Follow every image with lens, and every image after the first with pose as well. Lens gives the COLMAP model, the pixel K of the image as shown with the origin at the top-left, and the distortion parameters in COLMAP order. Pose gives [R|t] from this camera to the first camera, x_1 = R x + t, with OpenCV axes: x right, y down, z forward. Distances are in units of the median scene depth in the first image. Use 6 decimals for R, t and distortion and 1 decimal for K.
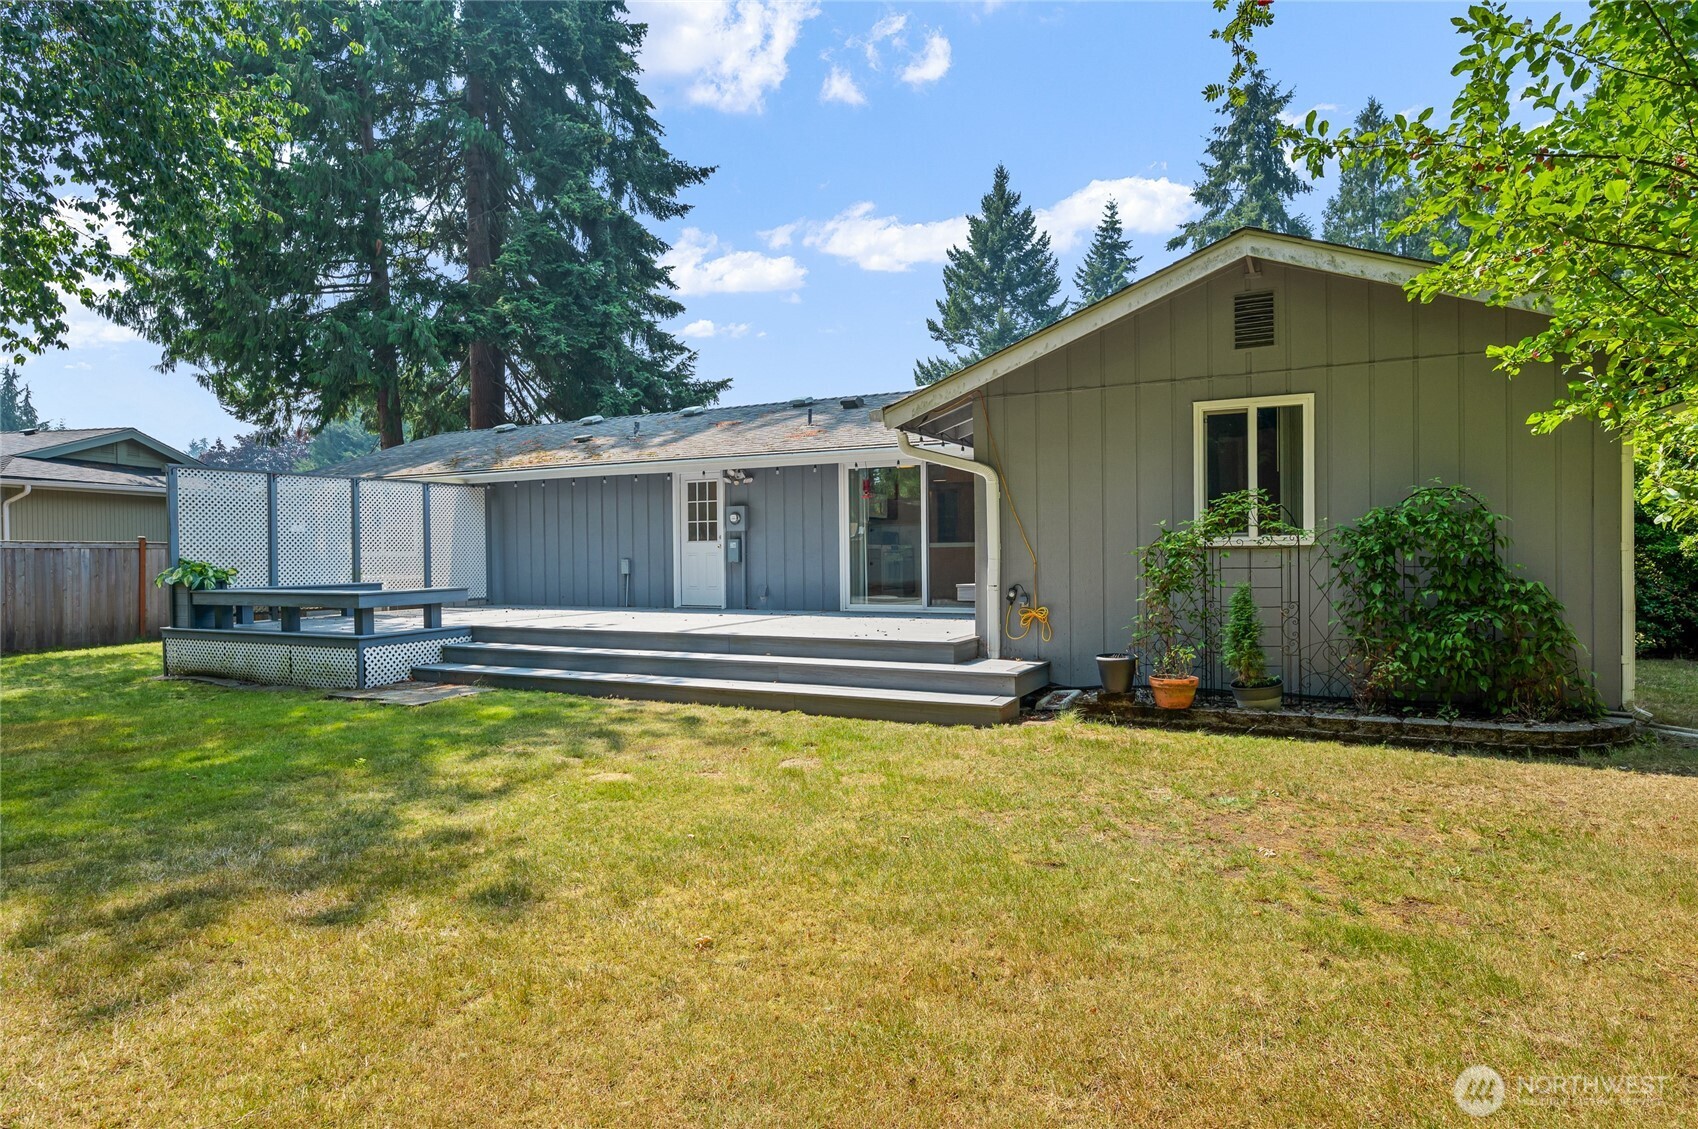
lens RADIAL K [[934.8, 0, 849.0], [0, 934.8, 564.5], [0, 0, 1]] dist [0.016059, 0.000094]
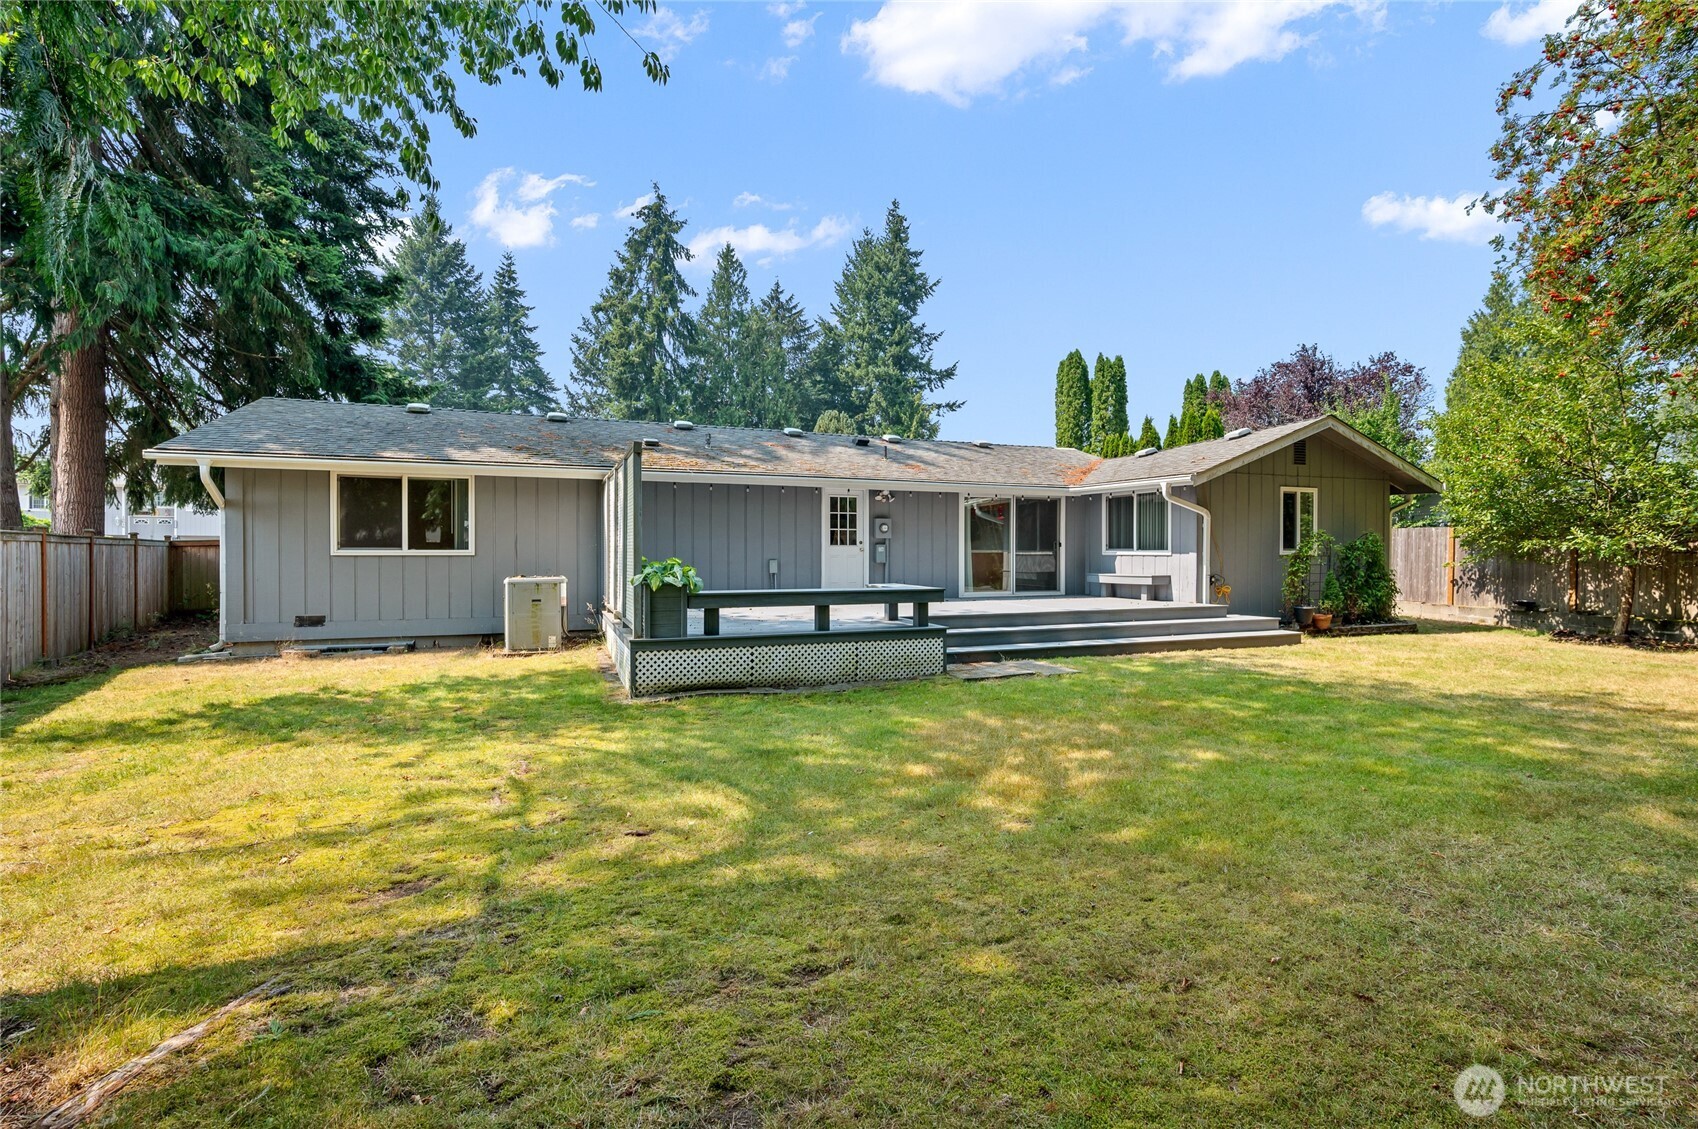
lens RADIAL K [[783.2, 0, 849.0], [0, 783.2, 564.5], [0, 0, 1]] dist [-0.000828, -0.000080]
pose [[0.674611, 0.003541, 0.738165, -0.903944], [0.001611, 0.999979, -0.006269, 0.005901], [-0.738172, 0.005418, 0.674591, 0.306663]]
